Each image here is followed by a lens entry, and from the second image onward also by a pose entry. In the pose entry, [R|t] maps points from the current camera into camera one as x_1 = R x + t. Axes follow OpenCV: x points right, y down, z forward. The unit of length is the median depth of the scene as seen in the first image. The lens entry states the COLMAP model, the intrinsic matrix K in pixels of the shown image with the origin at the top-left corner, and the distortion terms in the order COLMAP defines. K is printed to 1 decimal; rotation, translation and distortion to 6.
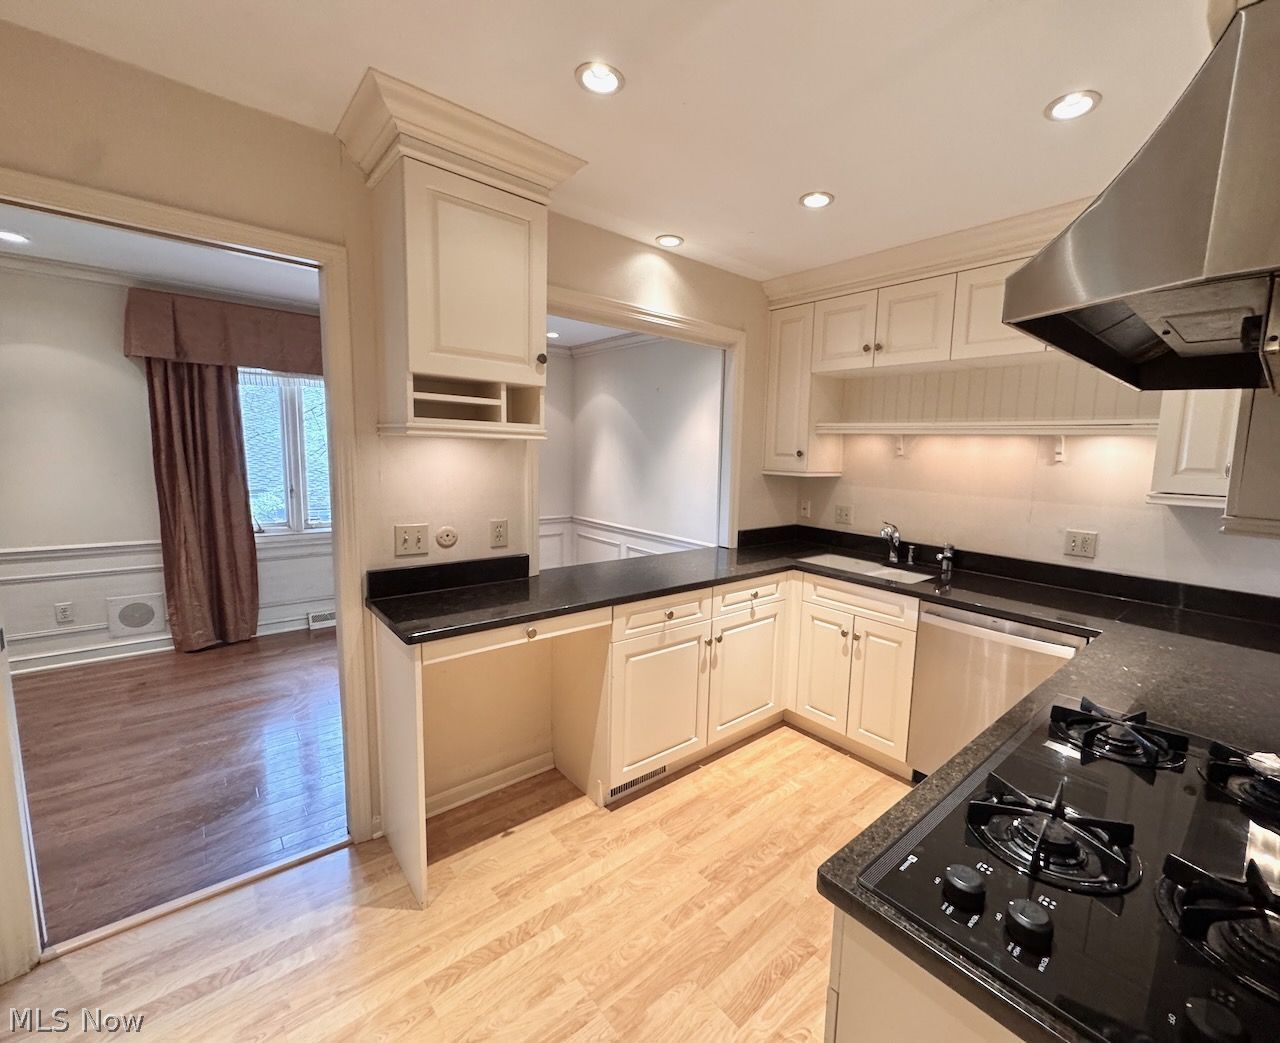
lens RADIAL K [[553.4, 0, 692.5], [0, 553.4, 517.6], [0, 0, 1]] dist [-0.007151, 0.000000]
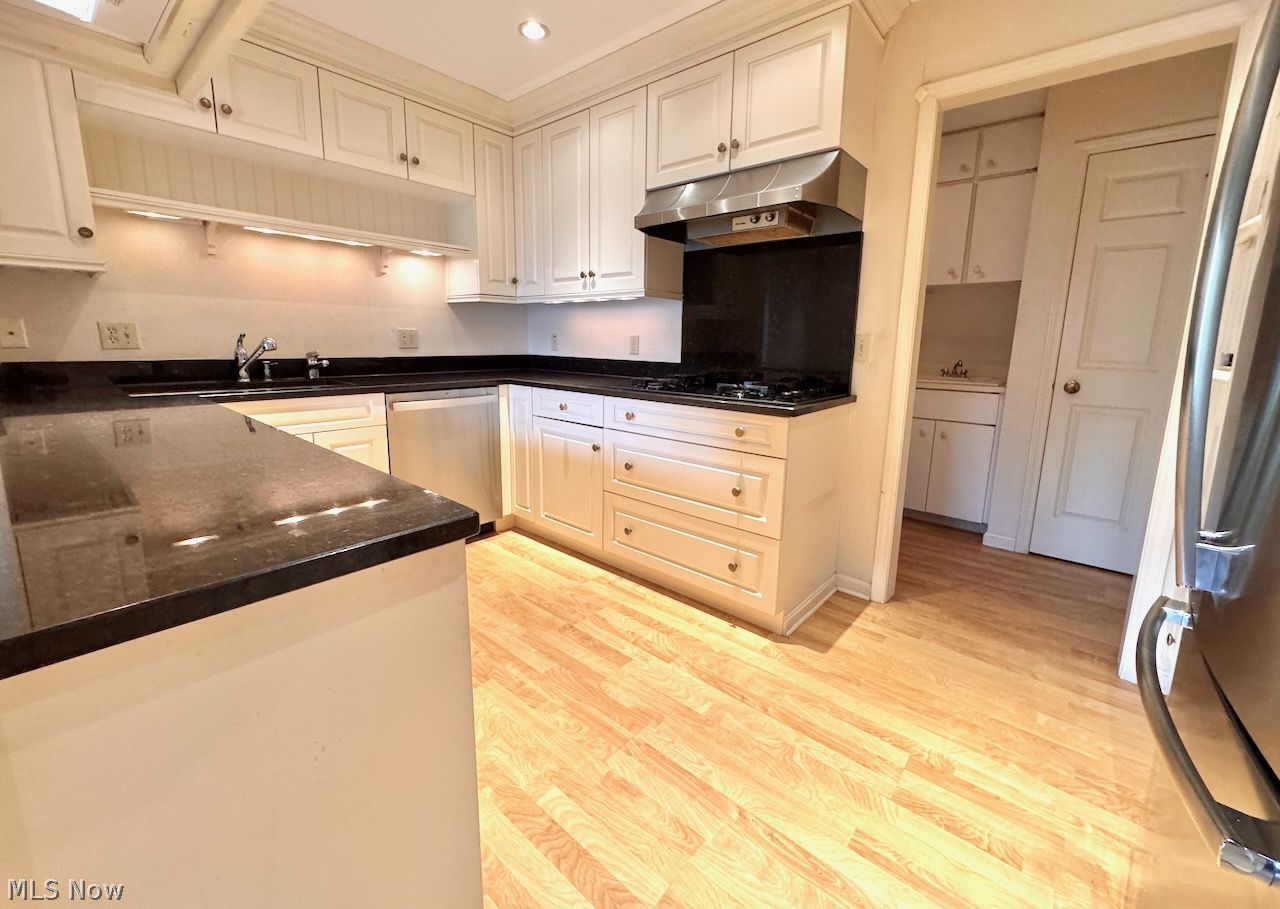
lens RADIAL K [[514.2, 0, 641.6], [0, 514.2, 423.5], [0, 0, 1]] dist [-0.001567, -0.000521]
pose [[-0.121645, -0.196269, 0.972975, -0.610920], [0.100740, 0.972752, 0.208819, 0.044968], [-0.987448, 0.123419, -0.098559, 0.591184]]
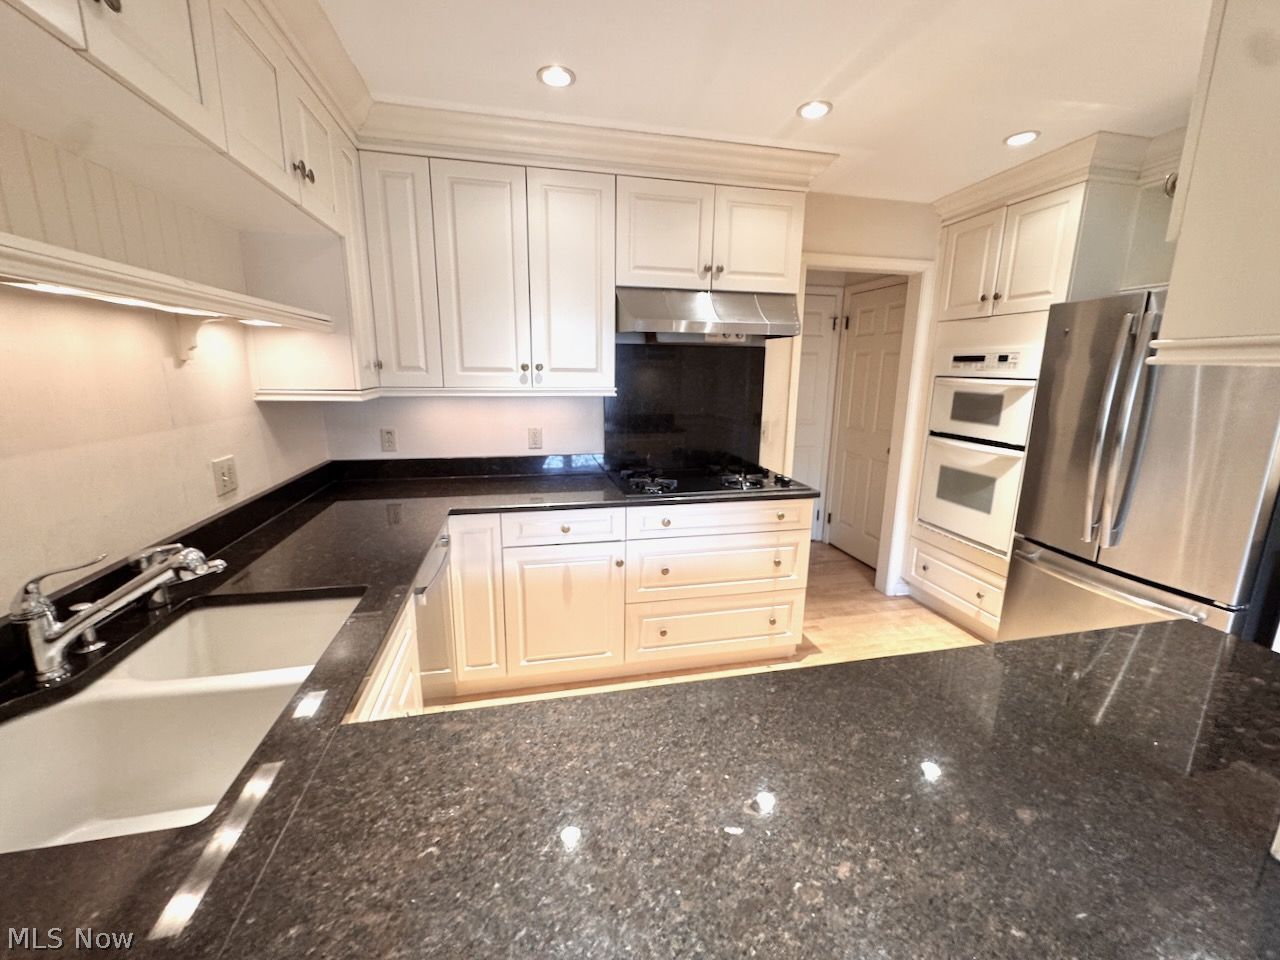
lens RADIAL K [[512.1, 0, 637.4], [0, 512.1, 473.3], [0, 0, 1]] dist [-0.004272, -0.000086]
pose [[-0.866701, -0.141452, 0.478353, -0.089664], [0.020925, 0.947798, 0.318183, -0.157664], [-0.498390, 0.285778, -0.818498, 1.279129]]
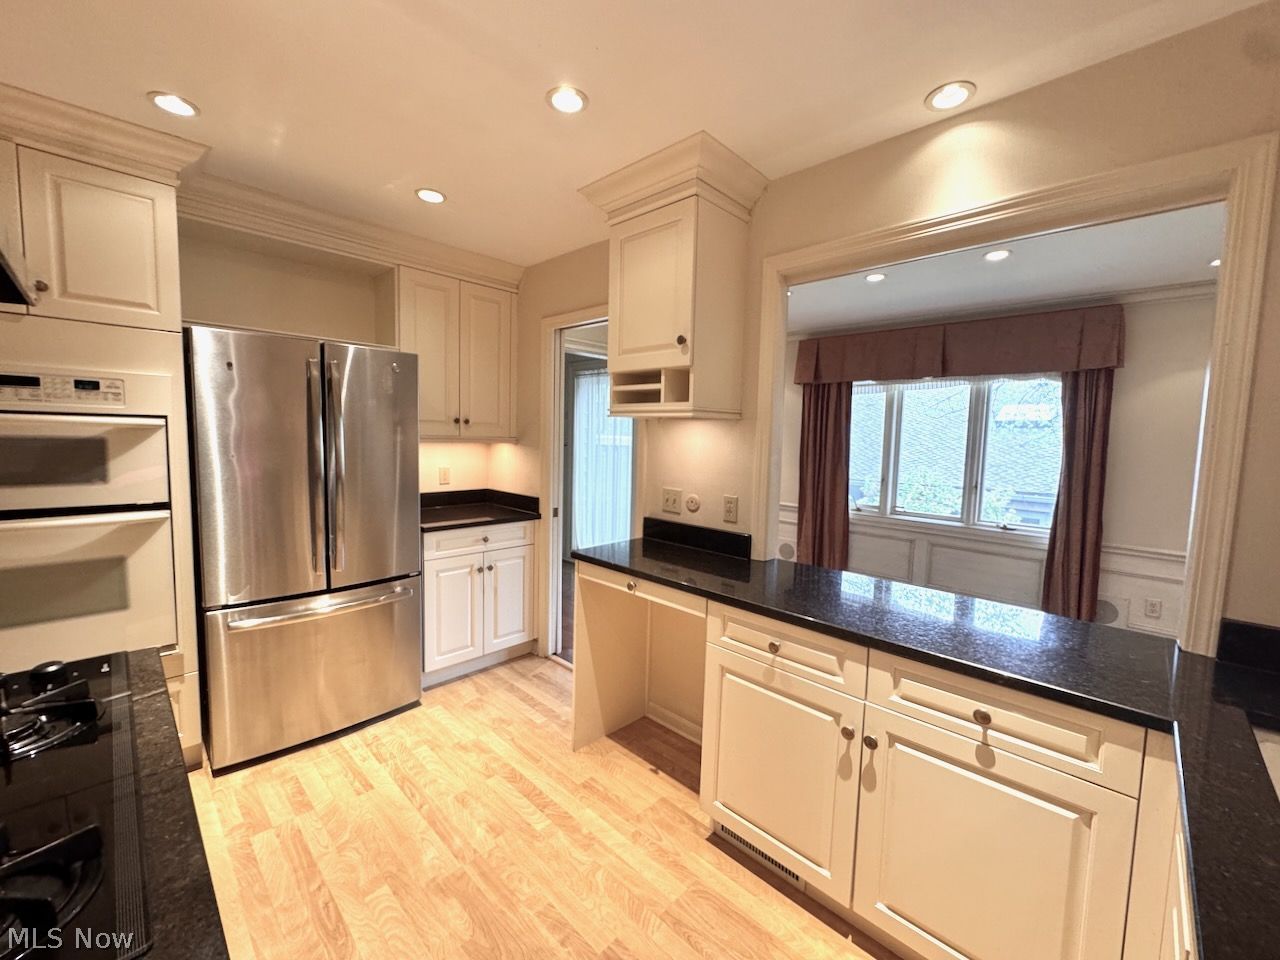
lens RADIAL K [[512.1, 0, 640.3], [0, 512.1, 478.0], [0, 0, 1]] dist [-0.004272, -0.000086]
pose [[0.063043, 0.053153, -0.996594, 0.562089], [-0.143835, 0.988639, 0.043630, -0.043943], [0.987592, 0.140594, 0.069972, 0.696623]]
